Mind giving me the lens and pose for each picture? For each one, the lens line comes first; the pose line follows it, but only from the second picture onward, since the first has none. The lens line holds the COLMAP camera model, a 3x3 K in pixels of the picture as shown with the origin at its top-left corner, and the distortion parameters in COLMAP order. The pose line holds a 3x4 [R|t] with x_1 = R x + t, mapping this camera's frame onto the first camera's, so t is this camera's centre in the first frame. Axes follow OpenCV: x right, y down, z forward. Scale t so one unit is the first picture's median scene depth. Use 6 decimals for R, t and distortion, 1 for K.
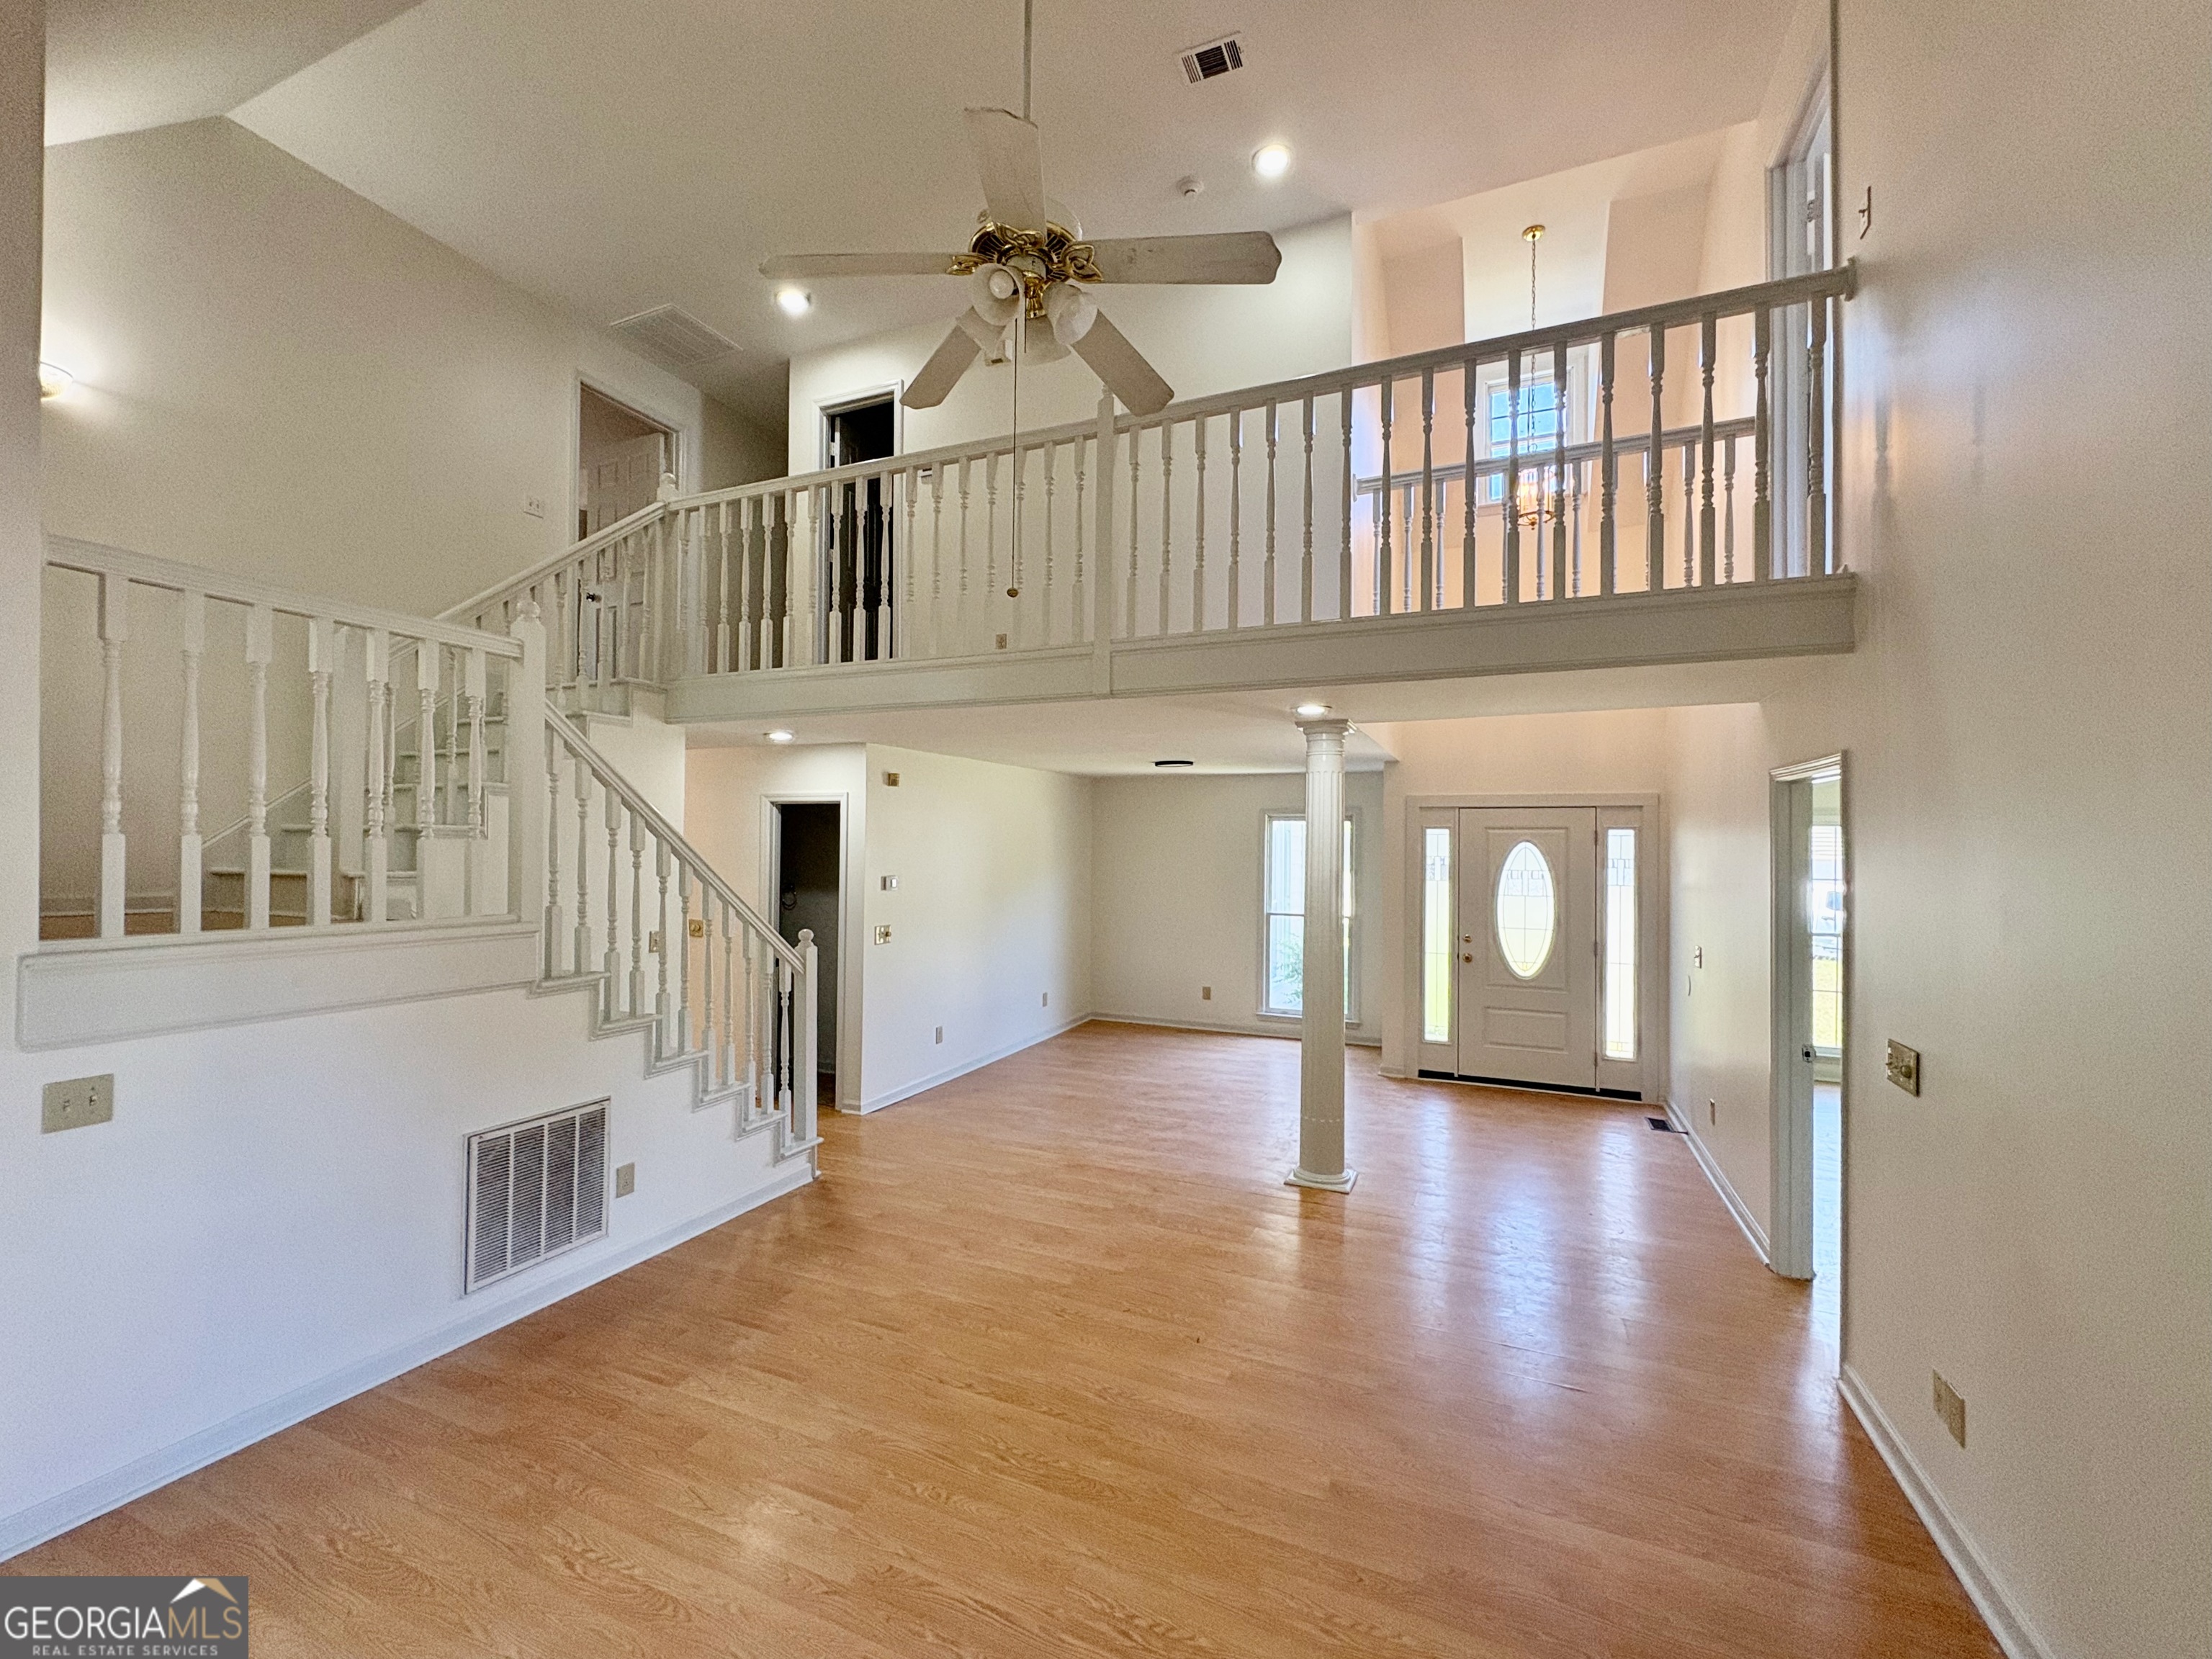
lens RADIAL K [[888.7, 0, 1111.9], [0, 888.7, 837.9], [0, 0, 1]] dist [-0.000486, -0.000151]
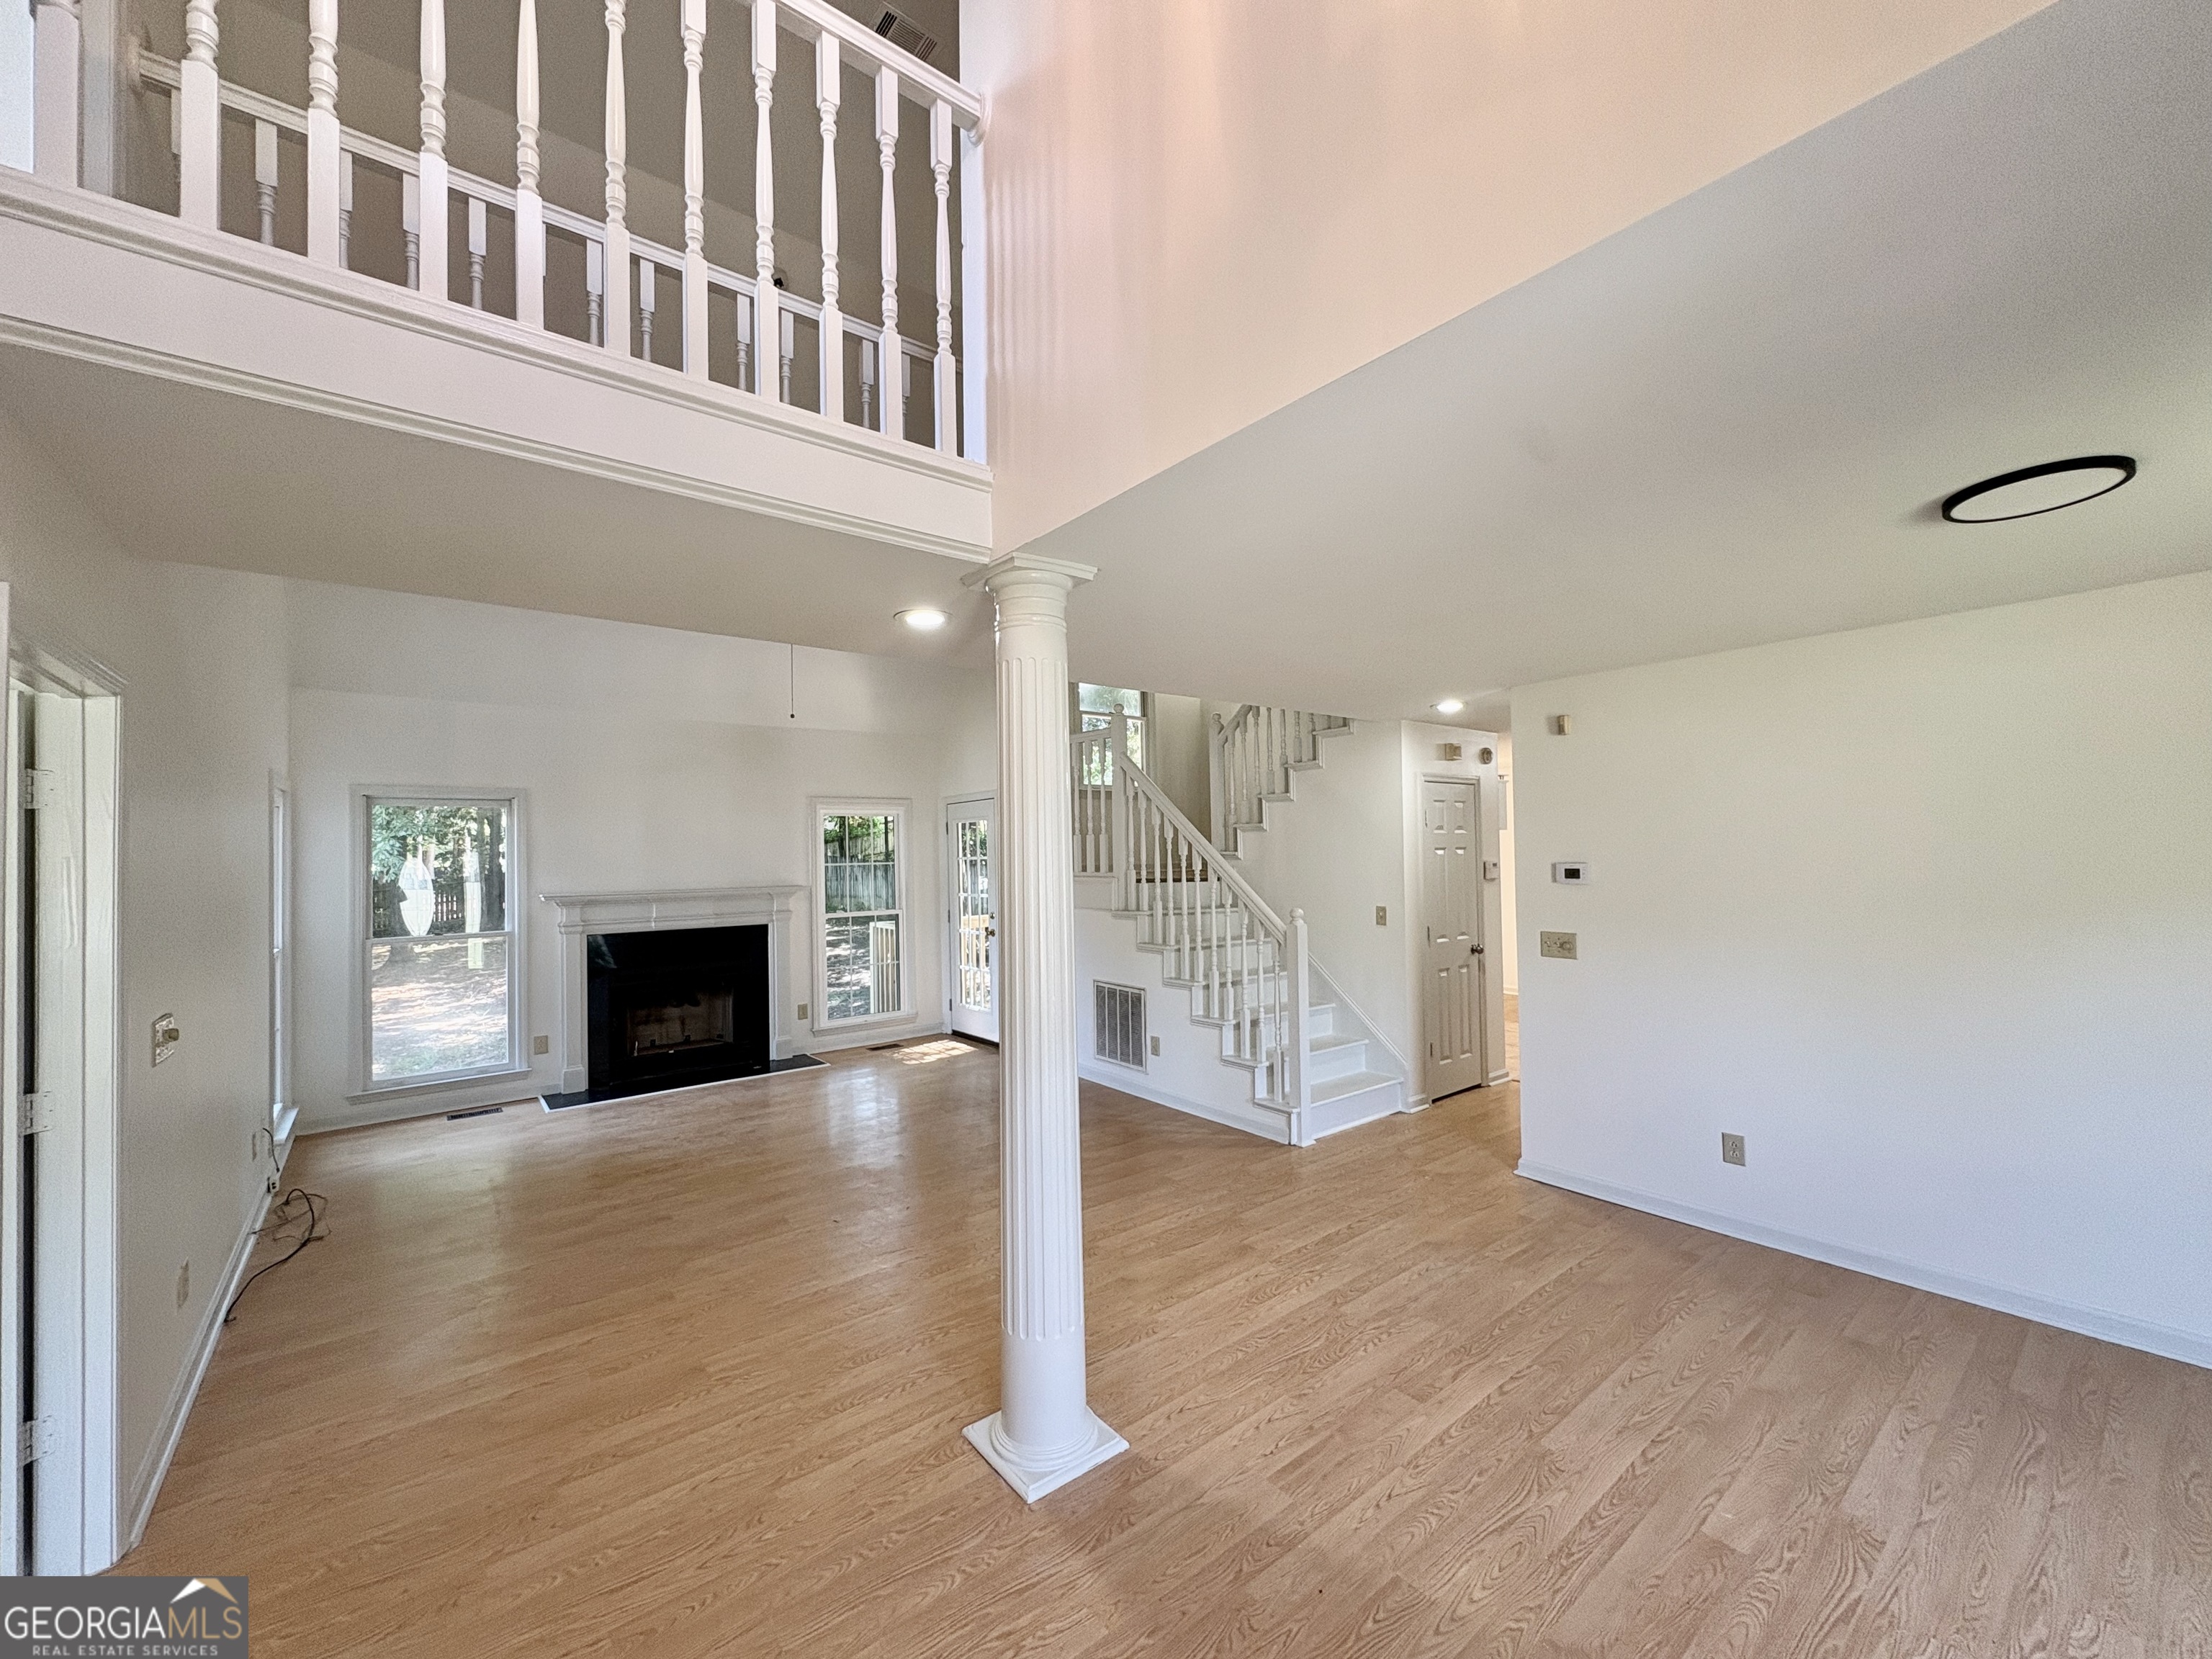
lens RADIAL K [[888.7, 0, 1124.6], [0, 888.7, 833.1], [0, 0, 1]] dist [-0.000486, -0.000151]
pose [[-0.460878, -0.030159, -0.886951, 0.829552], [0.016809, 0.998946, -0.042702, 0.068482], [0.887304, -0.034589, -0.459886, 1.576890]]
